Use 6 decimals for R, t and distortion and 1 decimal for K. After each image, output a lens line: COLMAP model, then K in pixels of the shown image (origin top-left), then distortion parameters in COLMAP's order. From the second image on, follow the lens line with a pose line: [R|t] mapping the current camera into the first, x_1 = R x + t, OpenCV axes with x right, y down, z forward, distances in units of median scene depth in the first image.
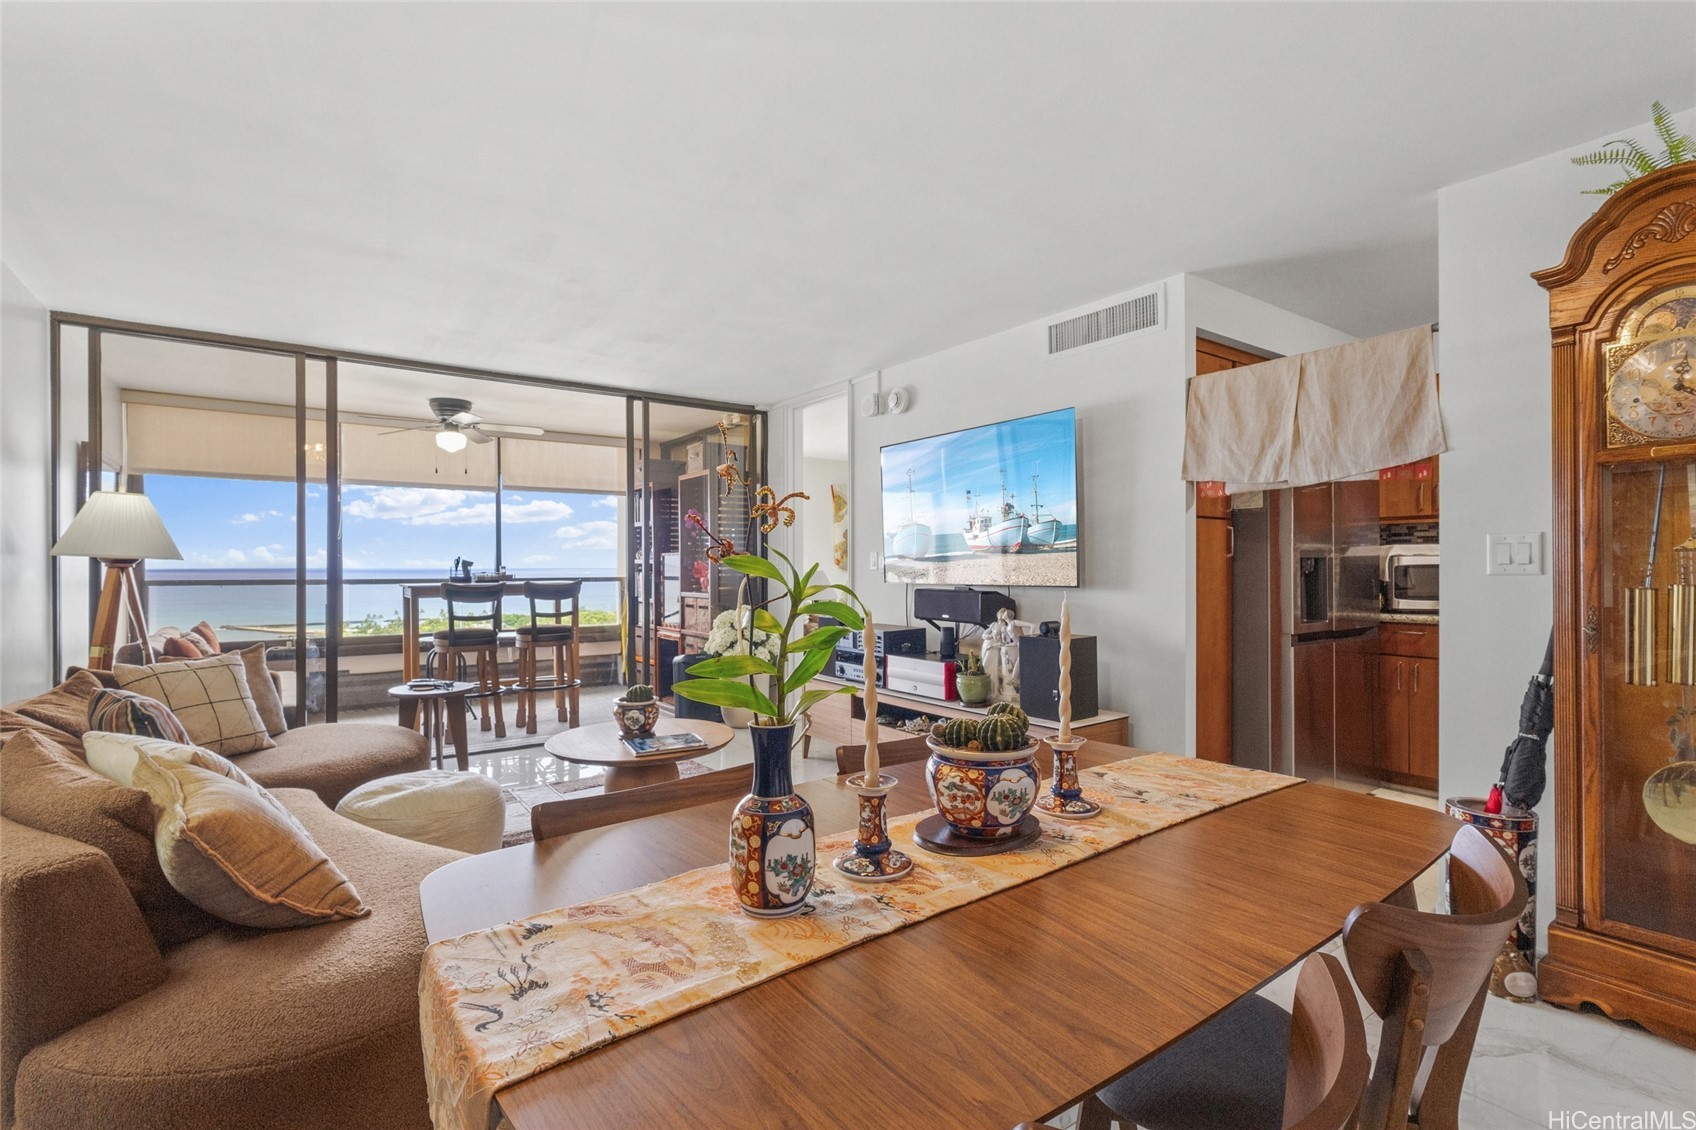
lens RADIAL K [[782.9, 0, 839.7], [0, 782.9, 562.6], [0, 0, 1]] dist [-0.004875, 0.005240]
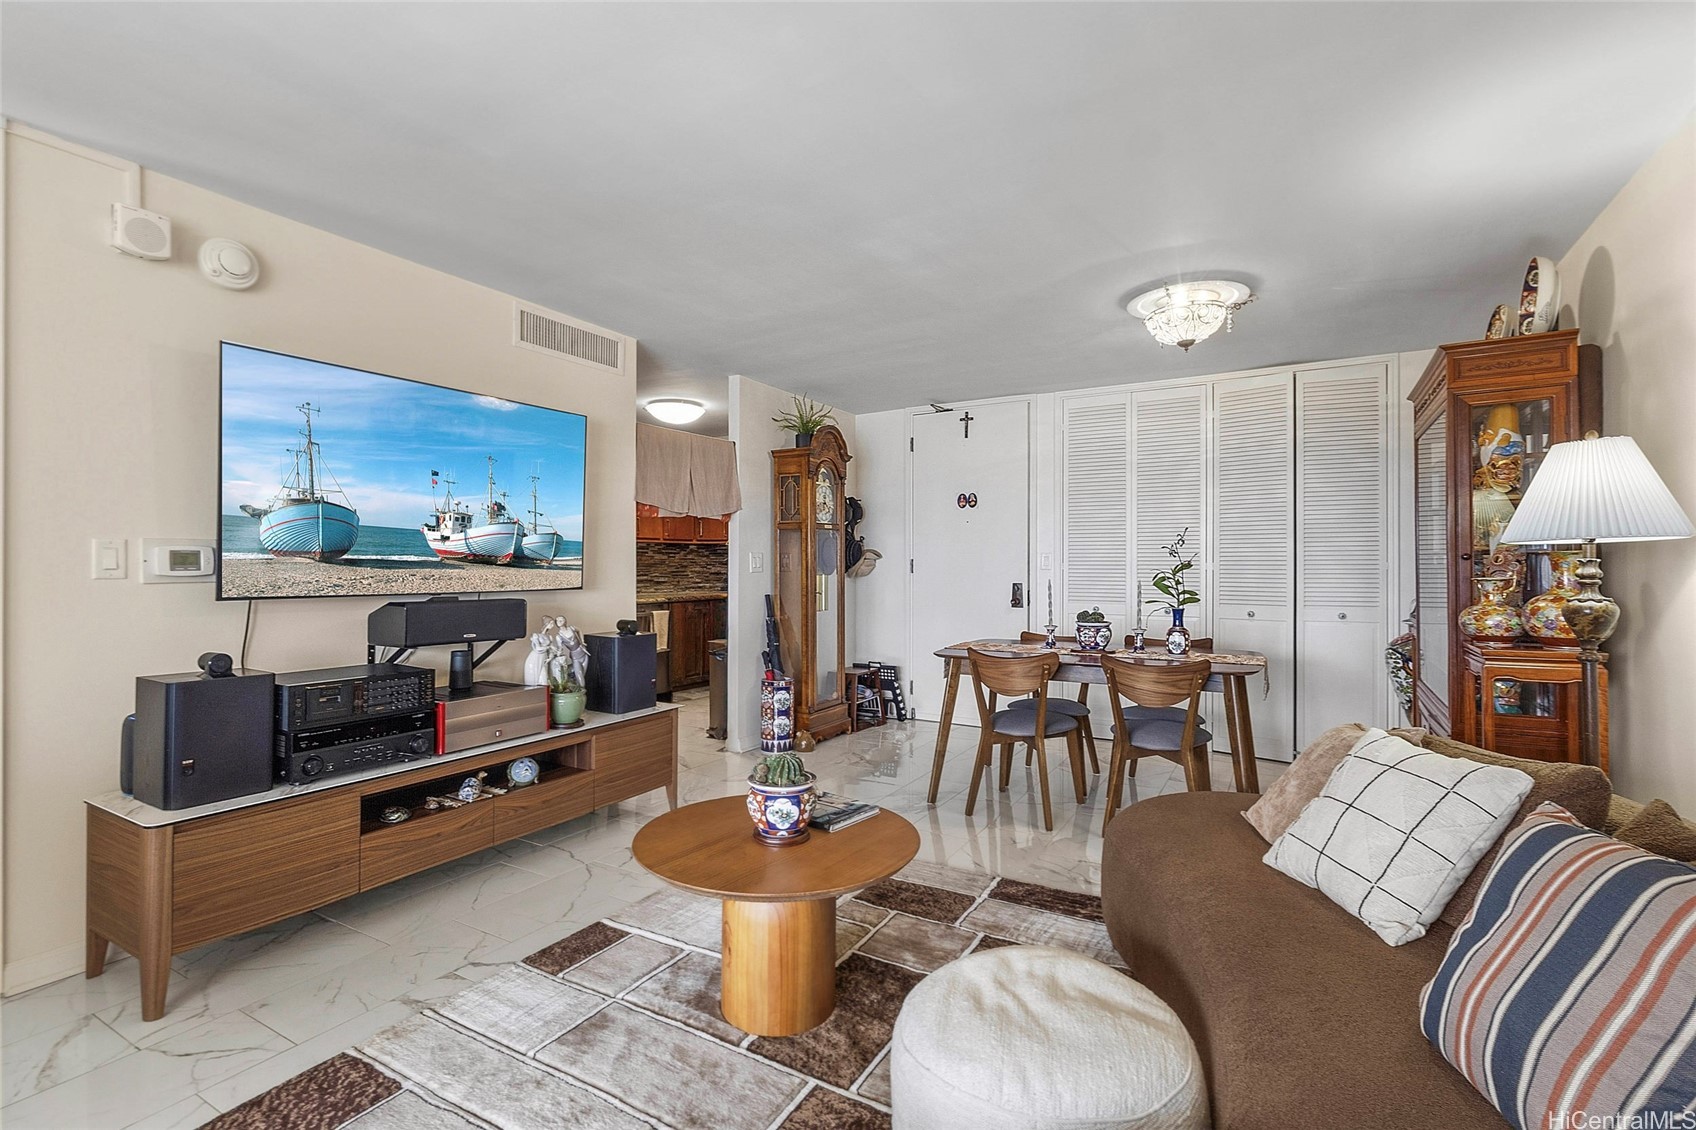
lens RADIAL K [[782.9, 0, 846.8], [0, 782.9, 562.9], [0, 0, 1]] dist [-0.004875, 0.005240]
pose [[-0.407092, 0.010209, 0.913330, -0.649236], [0.005151, 0.999947, -0.008881, 0.000797], [-0.913373, 0.001089, -0.407123, 0.903032]]
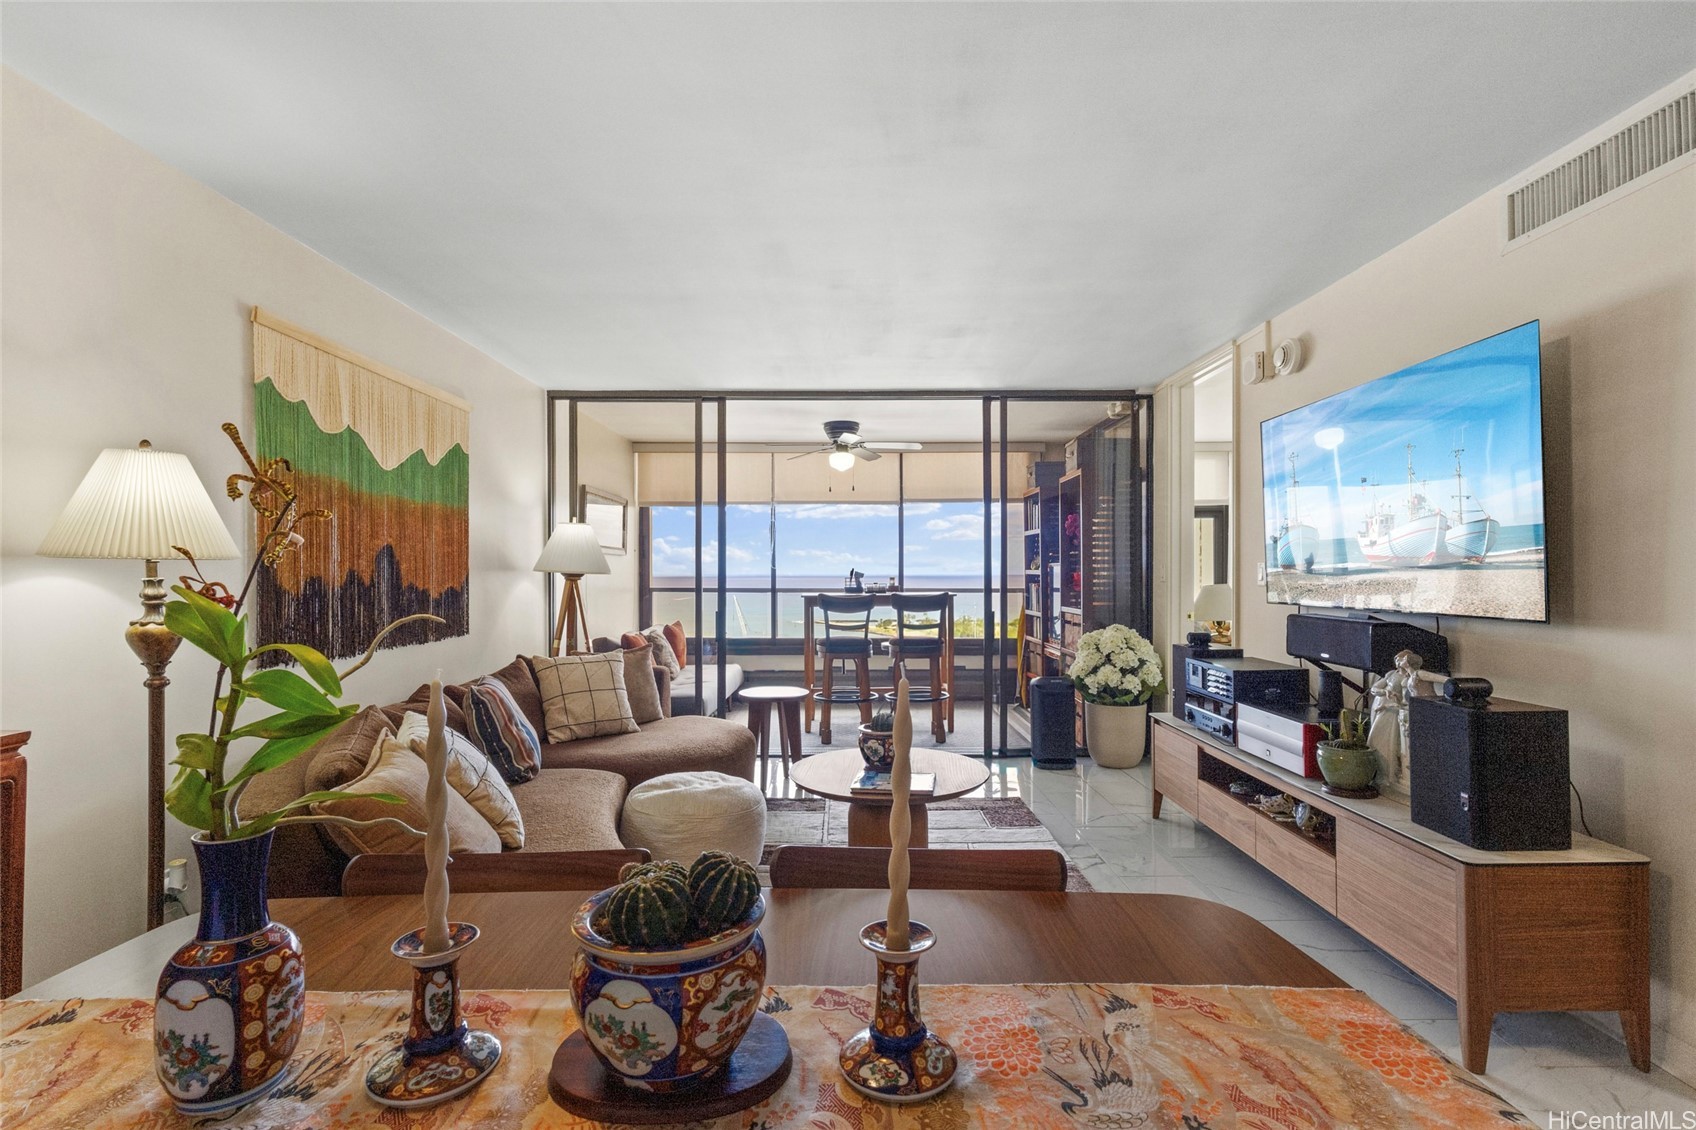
lens RADIAL K [[782.9, 0, 842.3], [0, 782.9, 570.8], [0, 0, 1]] dist [-0.004875, 0.005240]
pose [[0.810724, -0.000266, -0.585429, 0.178079], [0.001543, 0.999997, 0.001681, -0.007936], [0.585427, -0.002266, 0.810722, 0.168739]]
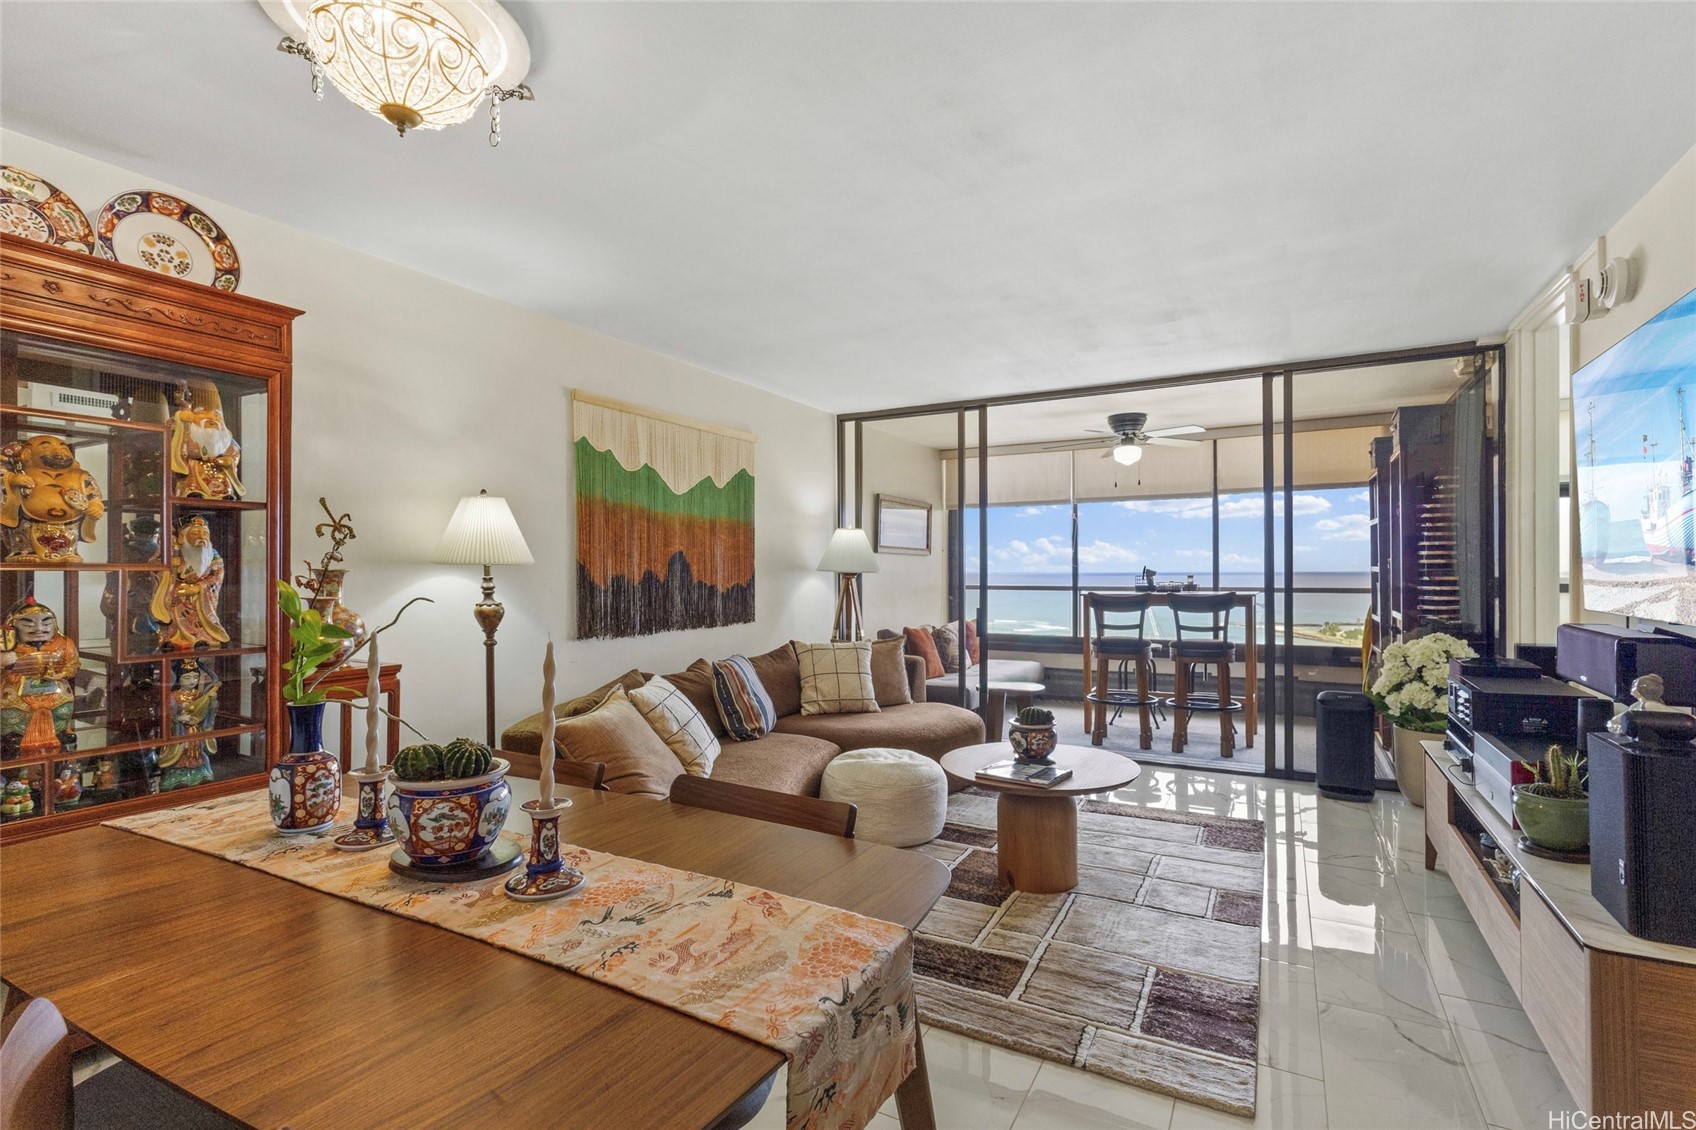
lens RADIAL K [[782.9, 0, 842.2], [0, 782.9, 567.1], [0, 0, 1]] dist [-0.004875, 0.005240]
pose [[0.424535, -0.005016, -0.905398, 0.370785], [0.006501, 0.999976, -0.002492, -0.008214], [0.905388, -0.004828, 0.424557, 0.289538]]
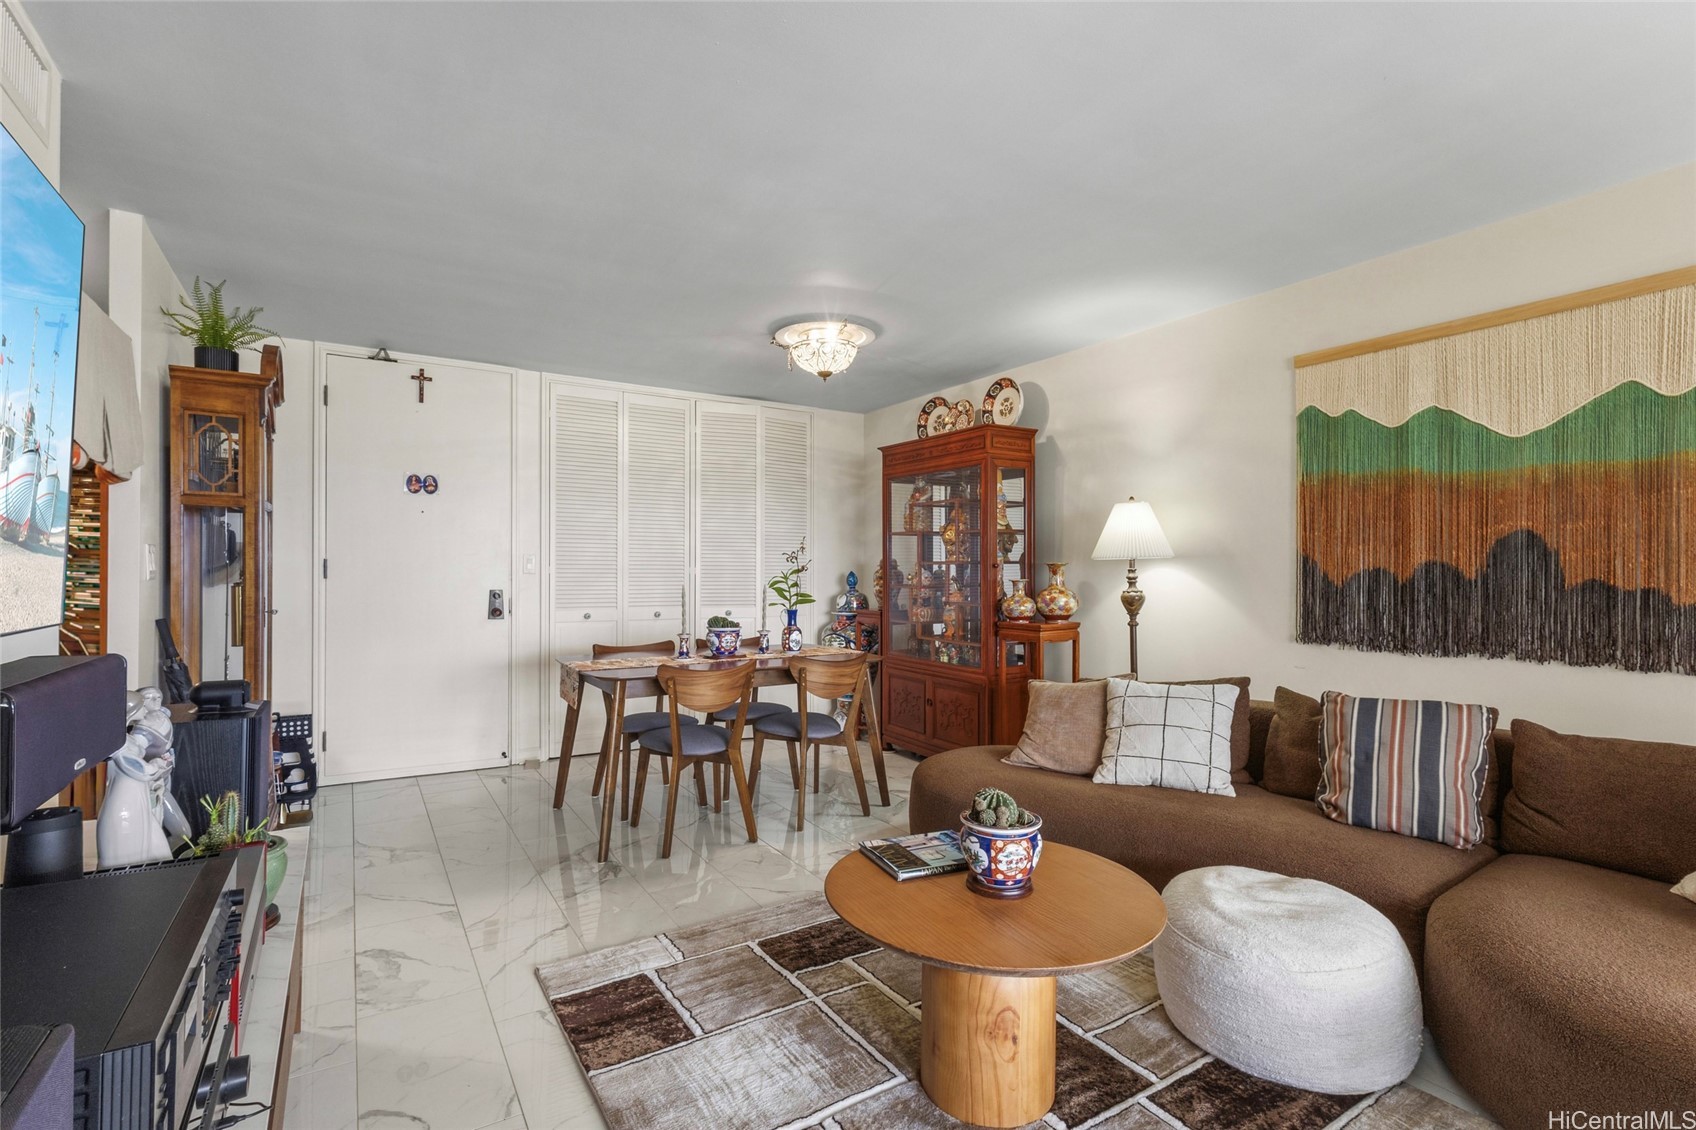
lens RADIAL K [[782.9, 0, 850.4], [0, 782.9, 568.7], [0, 0, 1]] dist [-0.004875, 0.005240]
pose [[-0.998367, 0.002561, 0.057062, -0.143107], [0.002587, 0.999997, 0.000383, -0.004412], [-0.057061, 0.000530, -0.998371, 1.161223]]
